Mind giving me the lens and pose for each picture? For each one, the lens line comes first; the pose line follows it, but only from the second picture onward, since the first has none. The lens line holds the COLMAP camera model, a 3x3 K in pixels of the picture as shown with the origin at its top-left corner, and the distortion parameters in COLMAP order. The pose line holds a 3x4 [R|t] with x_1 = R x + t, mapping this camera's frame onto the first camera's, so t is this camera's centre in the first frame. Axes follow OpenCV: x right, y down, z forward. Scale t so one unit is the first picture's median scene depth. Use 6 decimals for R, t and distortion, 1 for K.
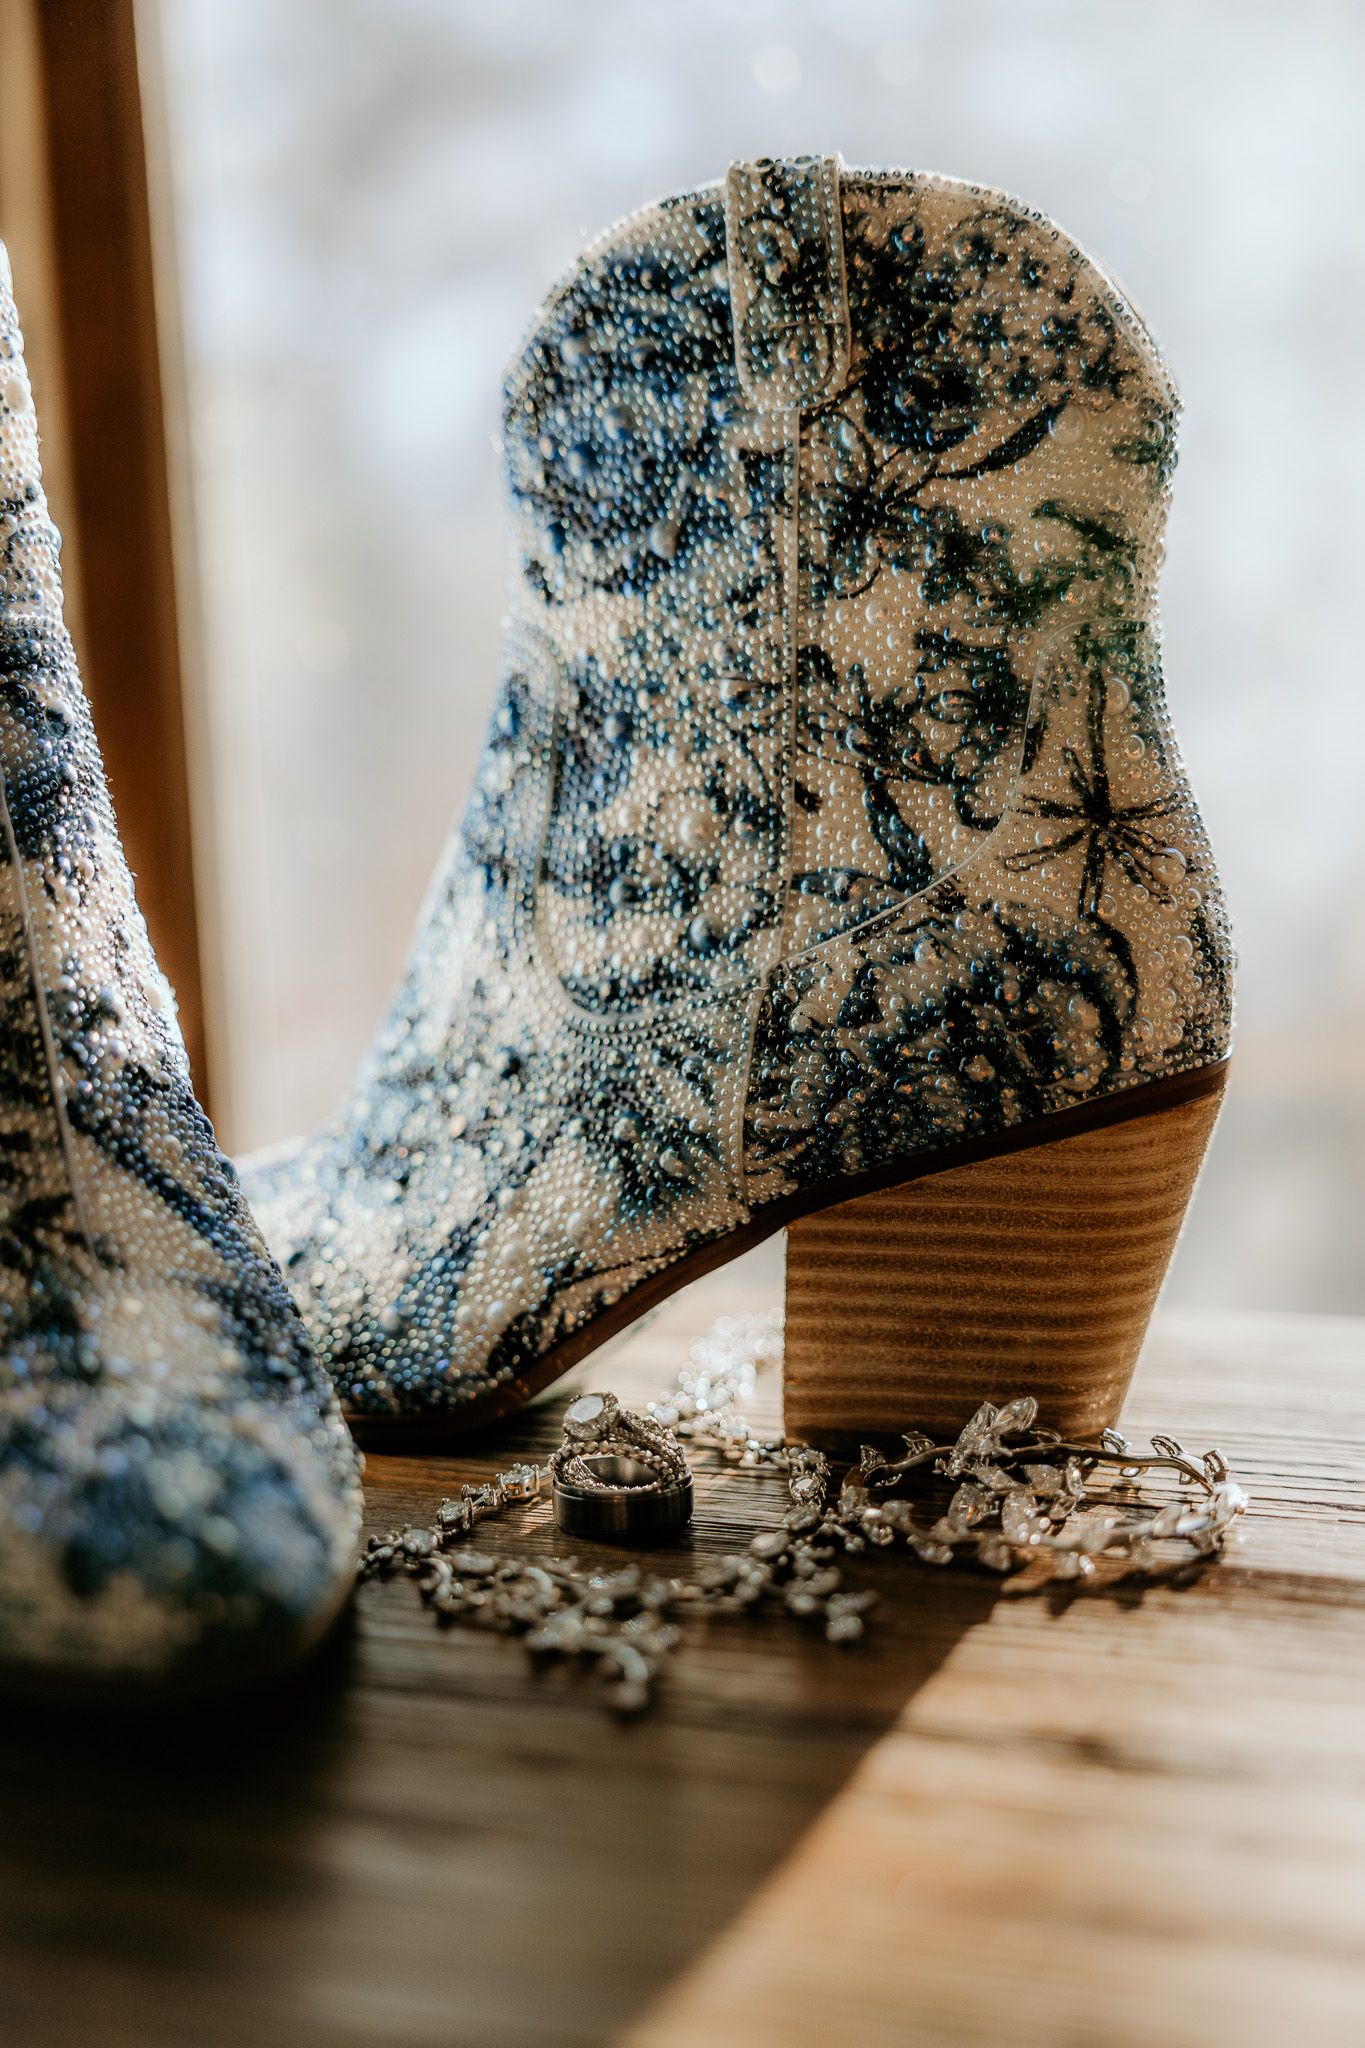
lens RADIAL K [[2714.4, 0, 695.8], [0, 2714.4, 1010.1], [0, 0, 1]] dist [0.020034, 0.000000]
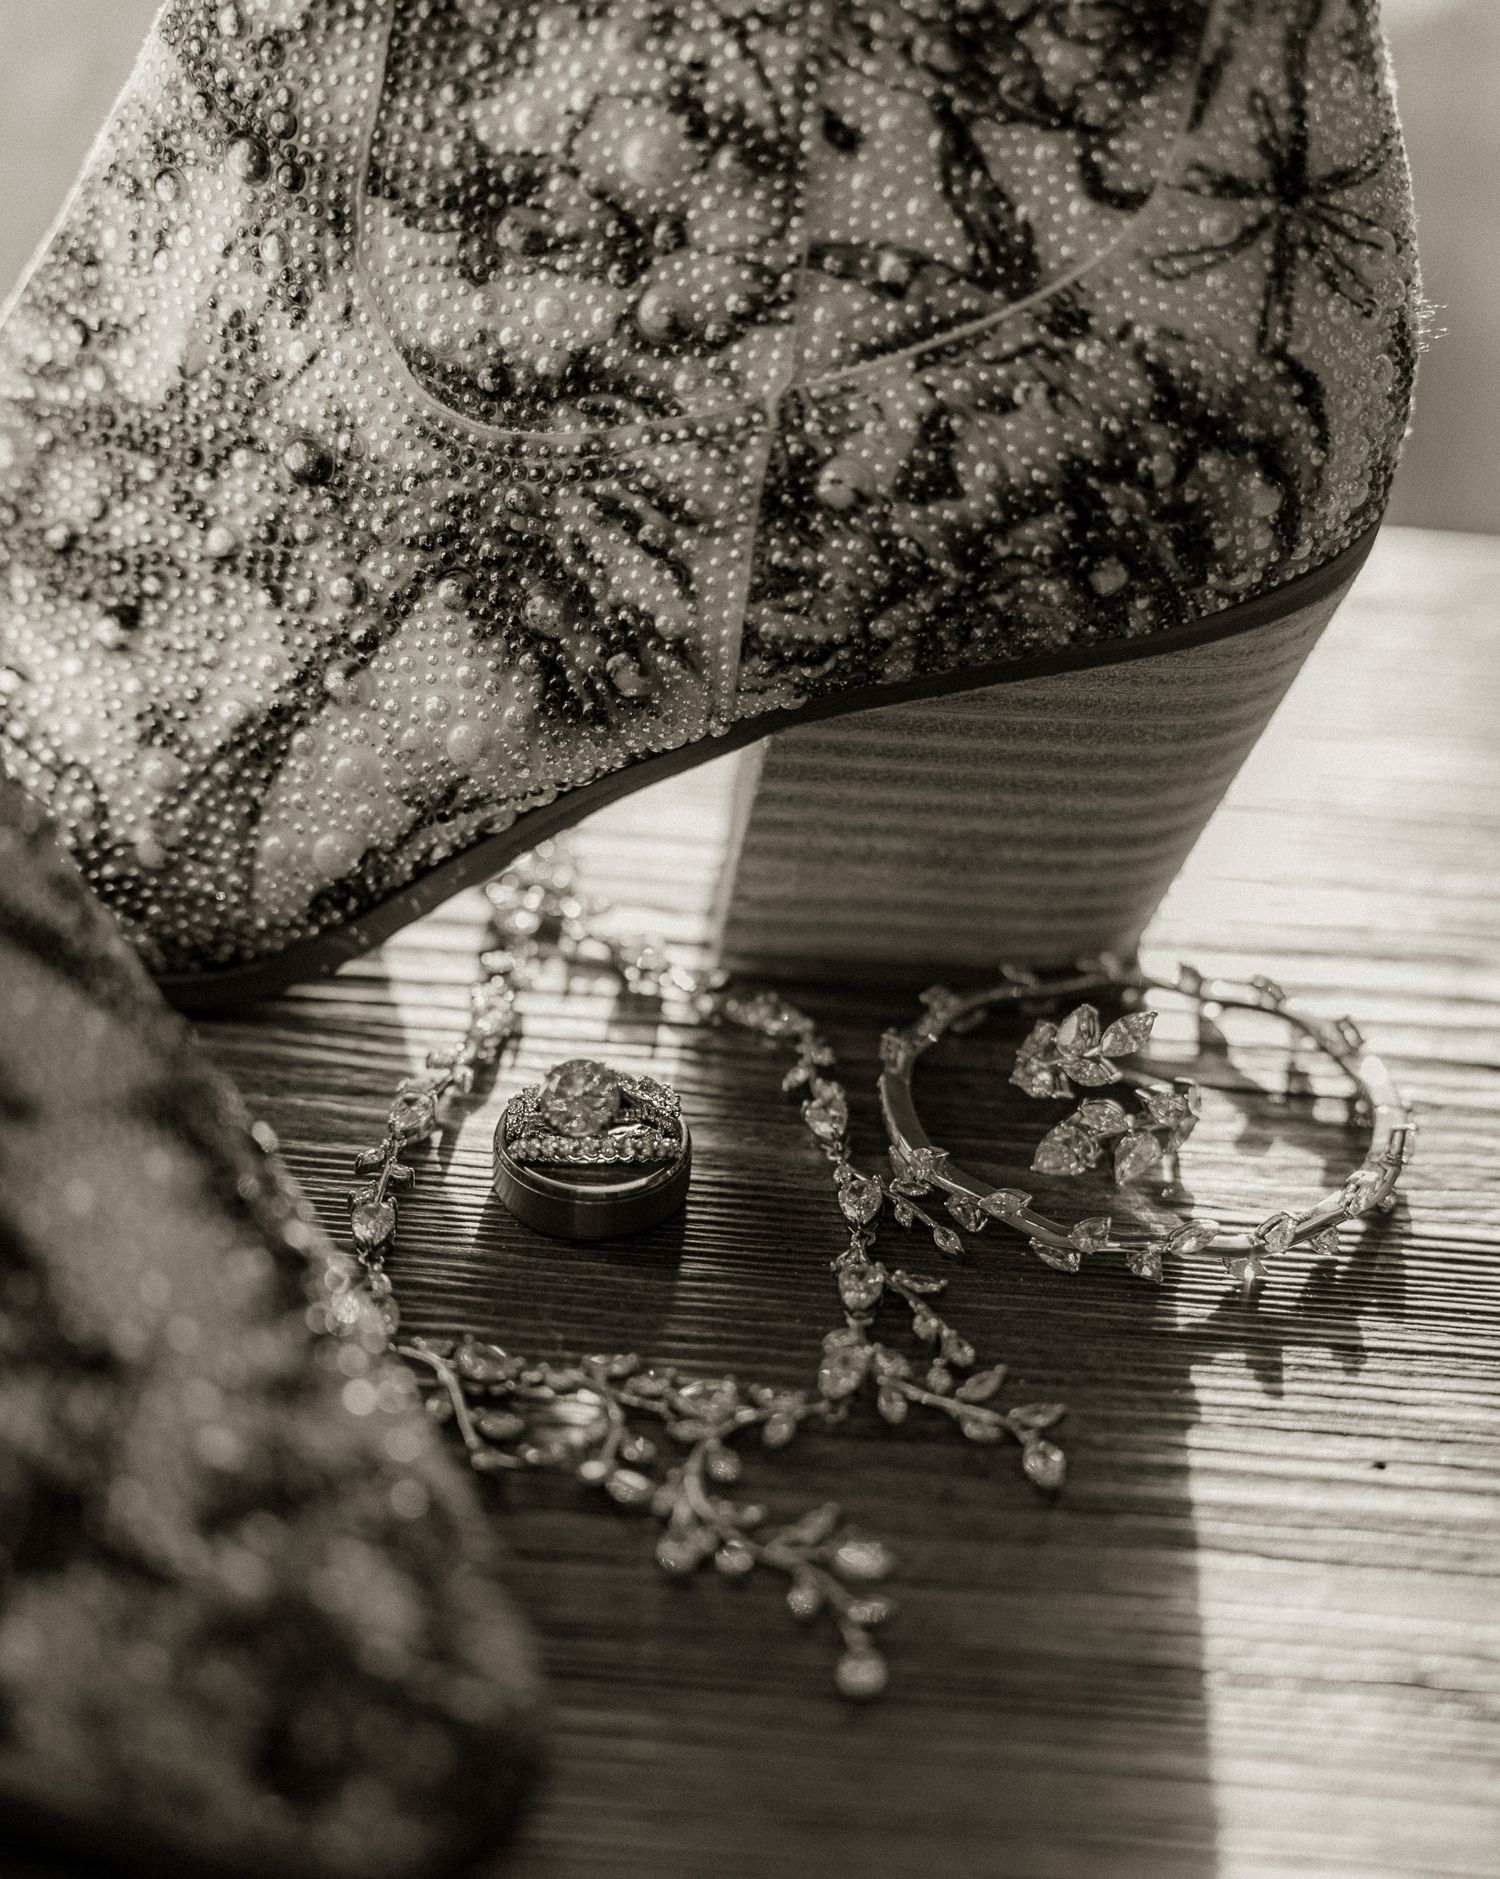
lens RADIAL K [[4296.2, 0, 743.0], [0, 4296.2, 947.8], [0, 0, 1]] dist [0.123013, 0.000000]
pose [[0.945905, -0.108481, 0.305770, -0.315361], [-0.051622, 0.880116, 0.471944, -0.389942], [-0.320310, -0.462199, 0.826906, 0.069744]]
